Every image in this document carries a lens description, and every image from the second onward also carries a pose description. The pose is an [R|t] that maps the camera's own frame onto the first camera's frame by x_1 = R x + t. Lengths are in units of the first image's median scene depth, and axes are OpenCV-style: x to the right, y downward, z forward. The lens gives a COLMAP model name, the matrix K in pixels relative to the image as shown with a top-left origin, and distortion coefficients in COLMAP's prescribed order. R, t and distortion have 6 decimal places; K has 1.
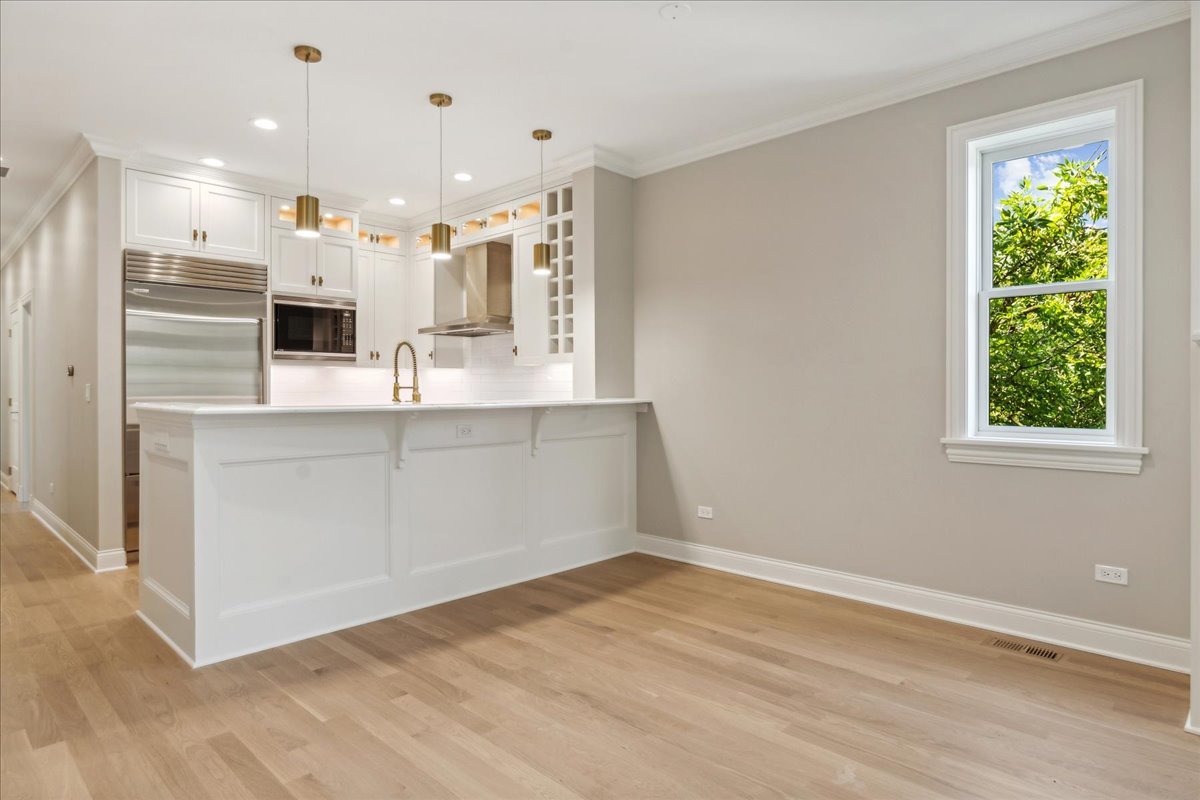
lens RADIAL K [[685.5, 0, 590.9], [0, 685.5, 390.2], [0, 0, 1]] dist [0.004507, -0.004350]
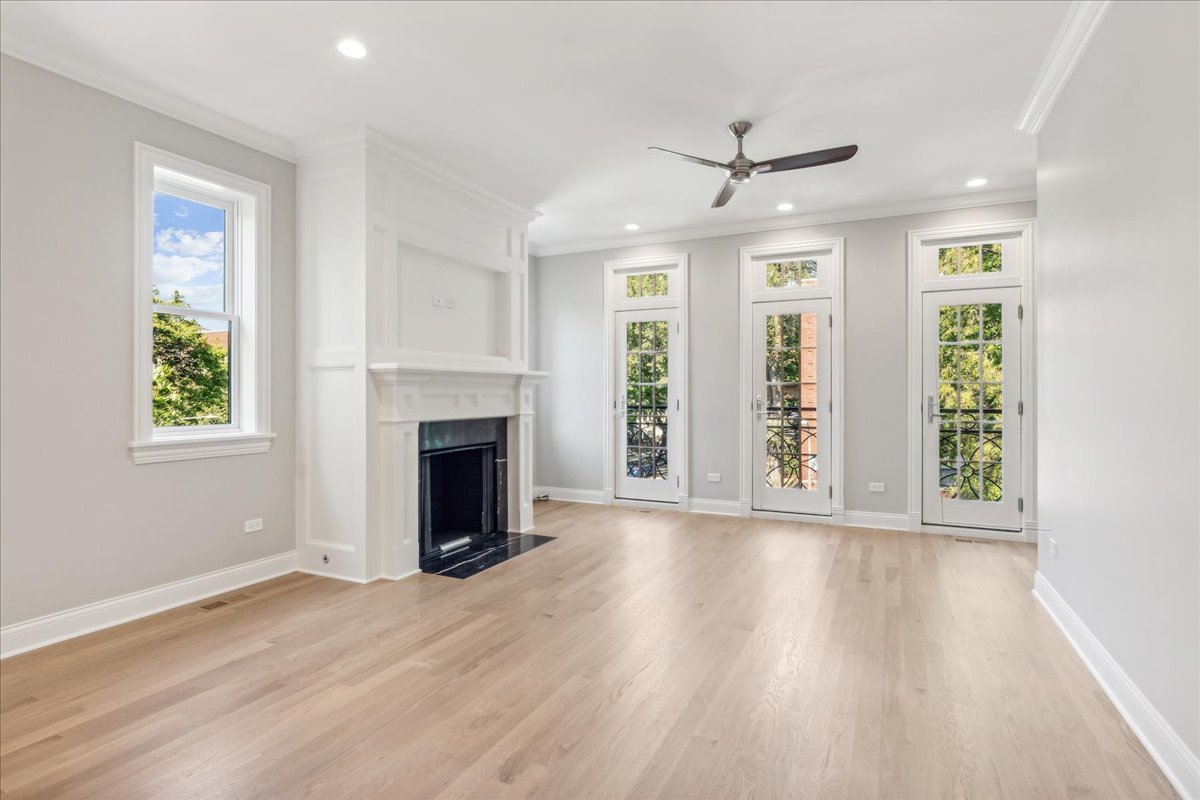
lens RADIAL K [[608.6, 0, 590.1], [0, 608.6, 396.5], [0, 0, 1]] dist [0.003931, 0.000869]
pose [[-0.315347, 0.000247, 0.948976, -0.473091], [0.009402, 0.999952, 0.002864, 0.004433], [-0.948930, 0.009825, -0.315334, 0.537888]]
